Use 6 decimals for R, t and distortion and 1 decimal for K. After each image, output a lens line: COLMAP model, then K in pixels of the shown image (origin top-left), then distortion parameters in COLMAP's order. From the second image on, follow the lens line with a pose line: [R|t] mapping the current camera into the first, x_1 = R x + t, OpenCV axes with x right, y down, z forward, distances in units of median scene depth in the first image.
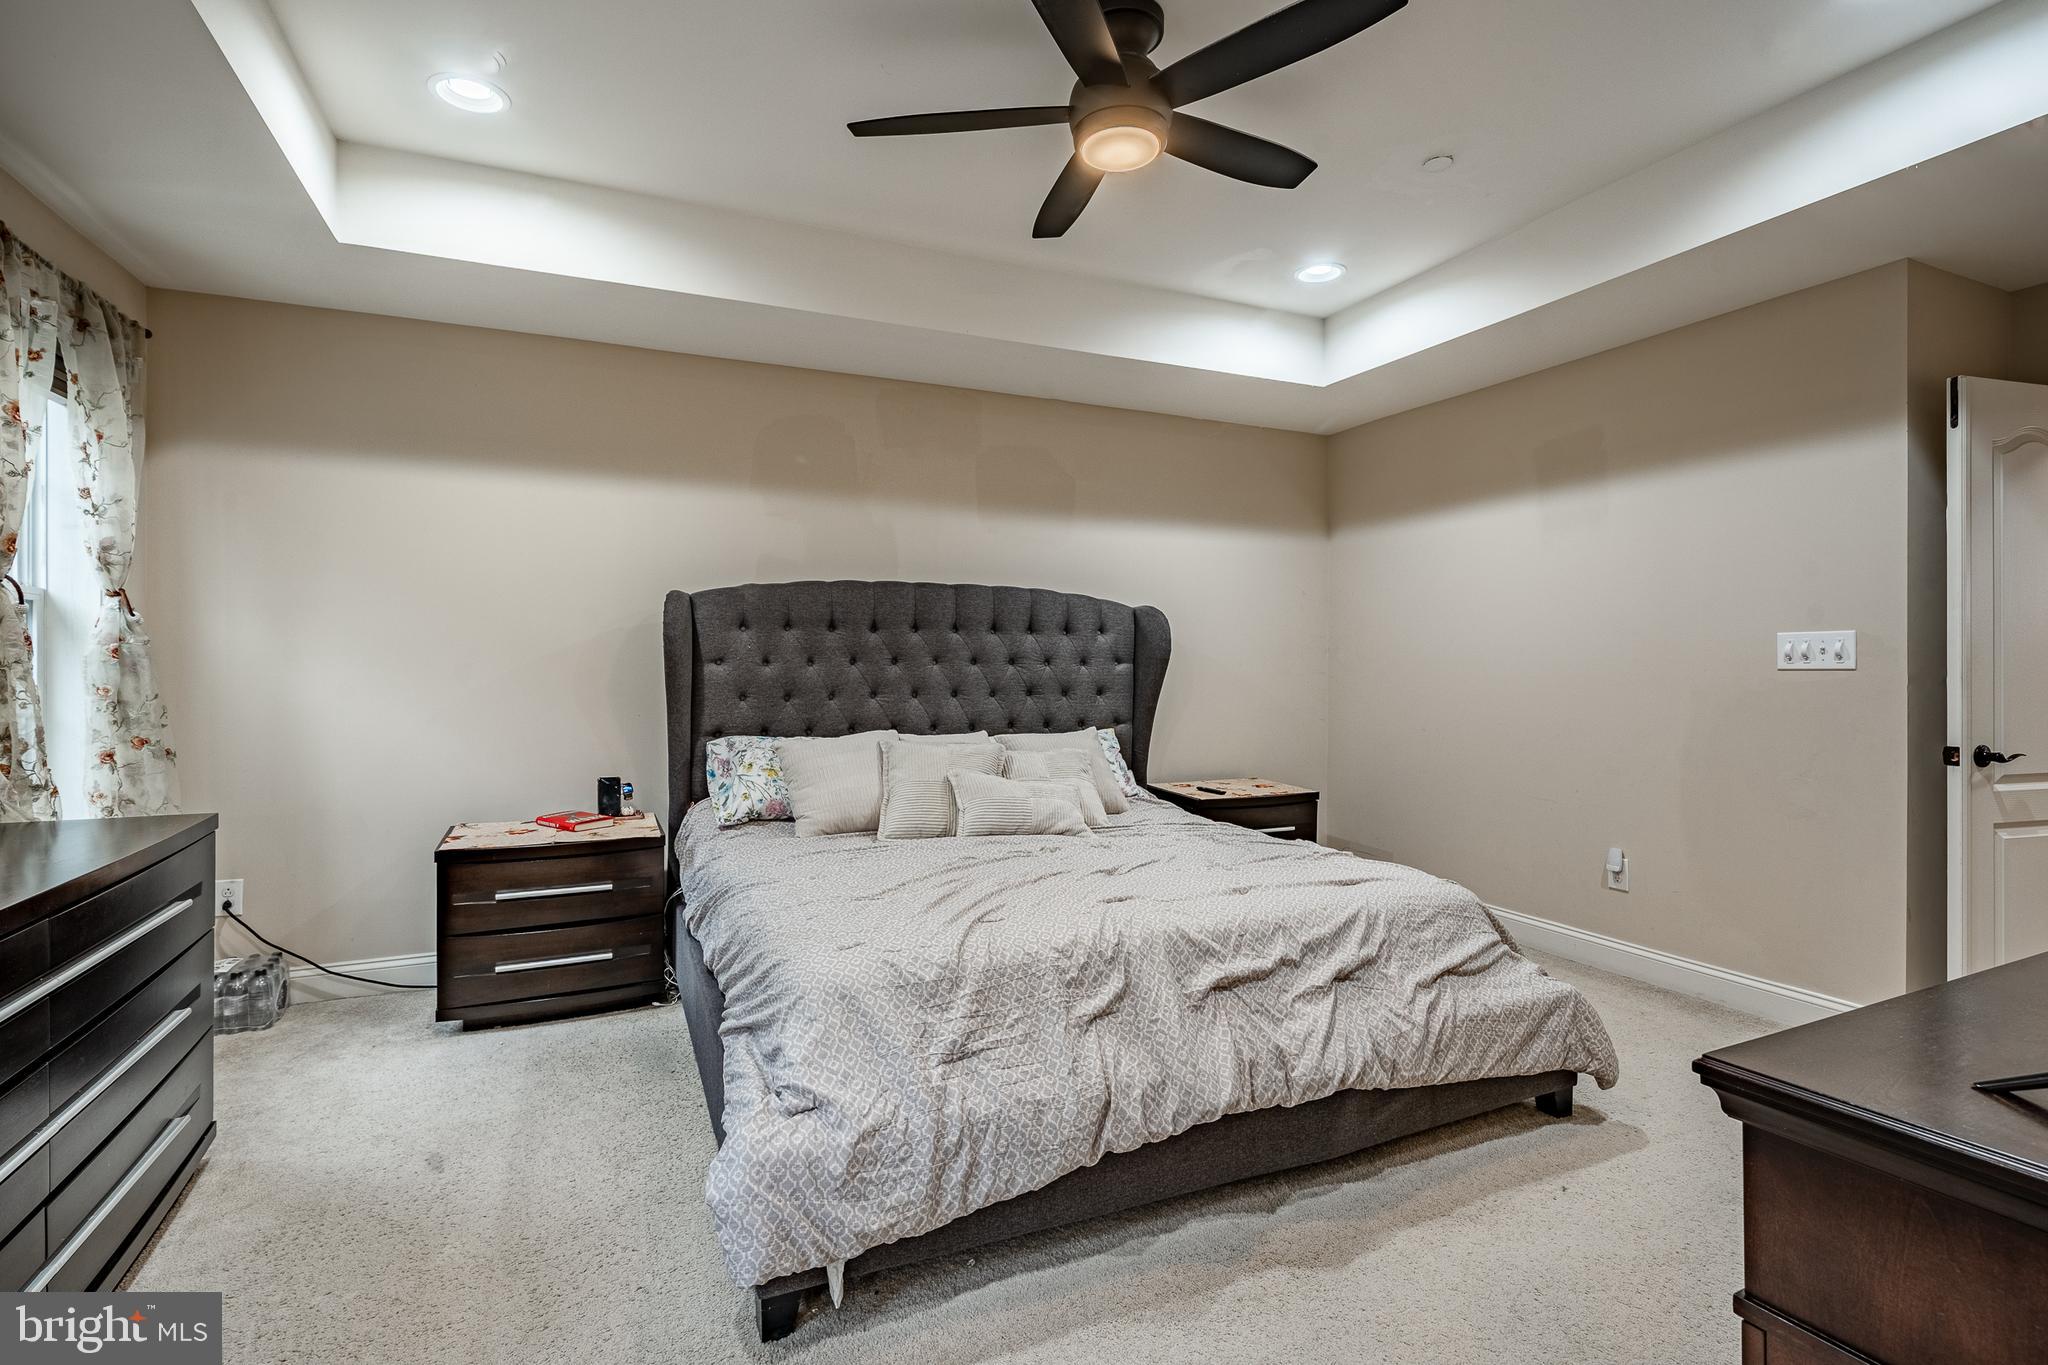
lens RADIAL K [[968.7, 0, 1027.7], [0, 968.7, 667.6], [0, 0, 1]] dist [-0.003634, 0.000820]
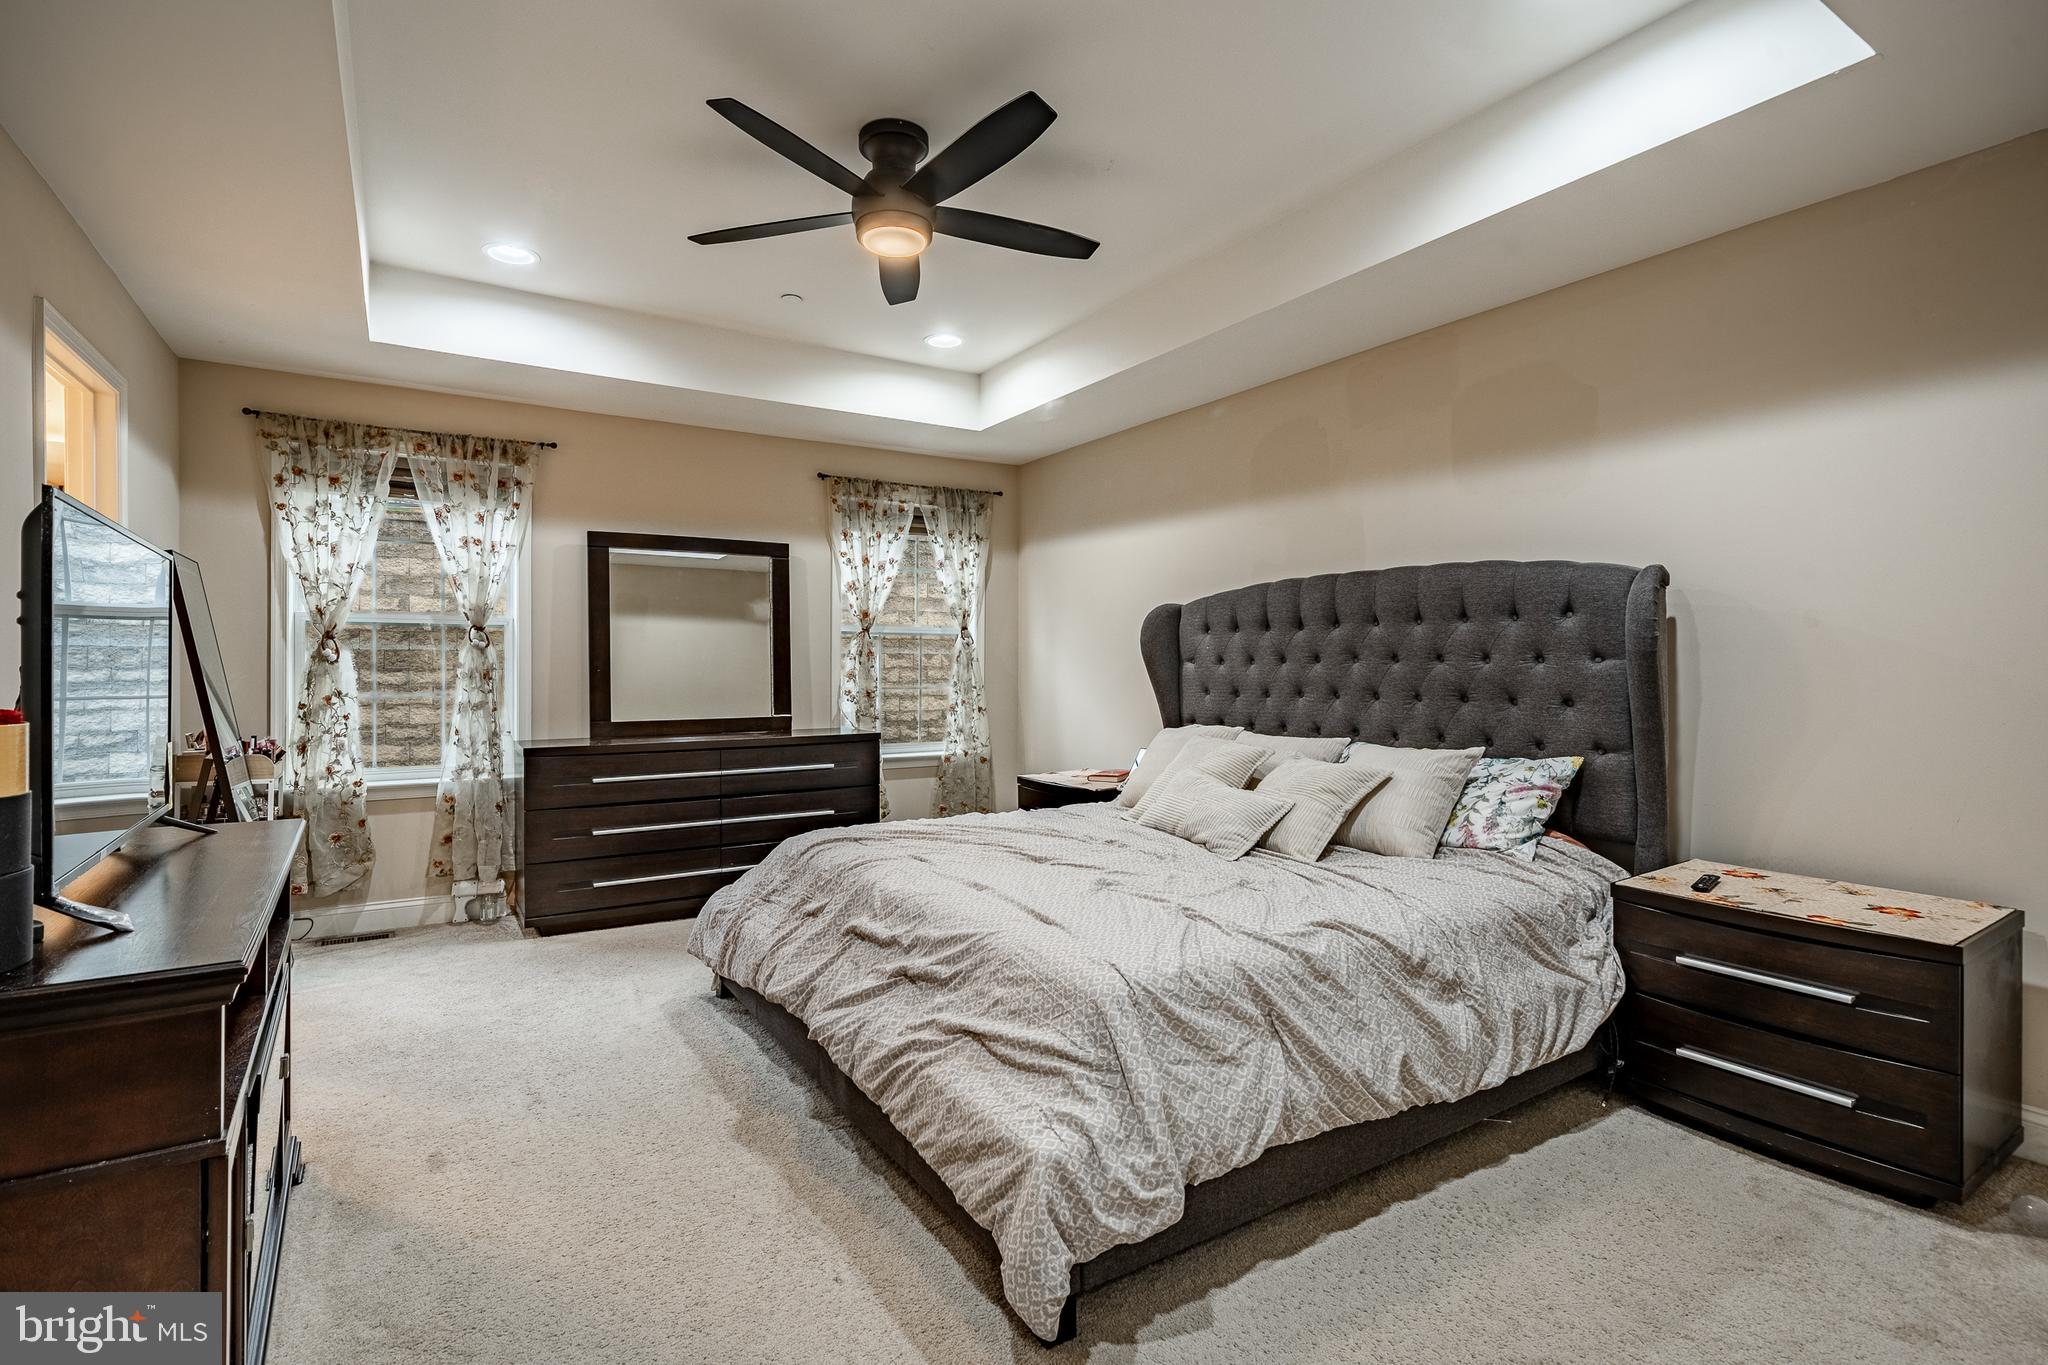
lens RADIAL K [[968.7, 0, 966.9], [0, 968.7, 673.7], [0, 0, 1]] dist [-0.003634, 0.000820]
pose [[0.100419, 0.006661, -0.994923, 0.835013], [-0.001543, 0.999977, 0.006539, 0.002147], [0.994944, 0.000878, 0.100427, 0.610417]]
